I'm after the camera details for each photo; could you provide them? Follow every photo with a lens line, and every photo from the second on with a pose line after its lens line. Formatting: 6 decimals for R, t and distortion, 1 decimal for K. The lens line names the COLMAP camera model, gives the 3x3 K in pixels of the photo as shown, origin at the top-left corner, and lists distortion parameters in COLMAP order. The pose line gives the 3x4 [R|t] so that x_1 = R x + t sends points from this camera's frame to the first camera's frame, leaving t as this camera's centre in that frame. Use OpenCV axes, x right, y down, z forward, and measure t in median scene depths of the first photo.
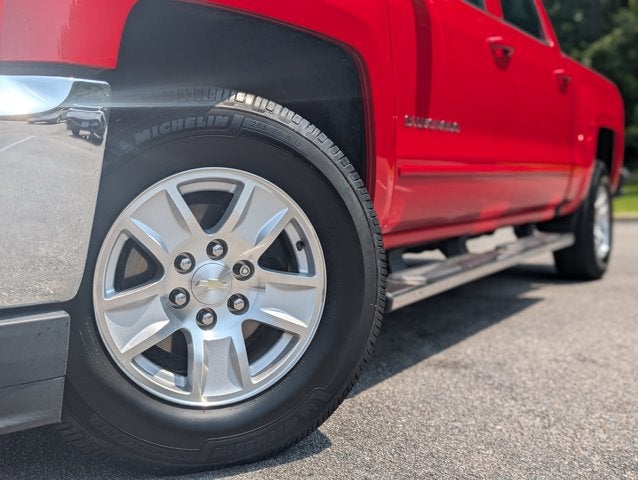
lens RADIAL K [[850.6, 0, 319.0], [0, 850.6, 240.0], [0, 0, 1]] dist [0.023525, 0.000761]
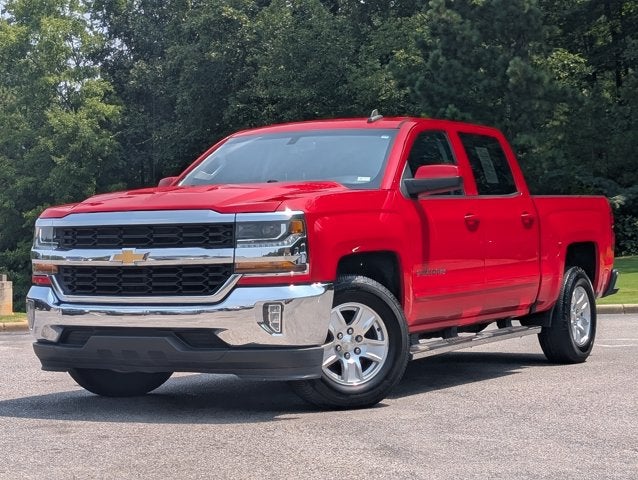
lens RADIAL K [[1451.9, 0, 319.0], [0, 1451.9, 240.0], [0, 0, 1]] dist [0.239685, 0.140500]
pose [[0.999734, -0.007783, 0.021709, -0.307570], [0.009287, 0.997499, -0.070067, 0.043967], [-0.021110, 0.070250, 0.997306, -3.609497]]
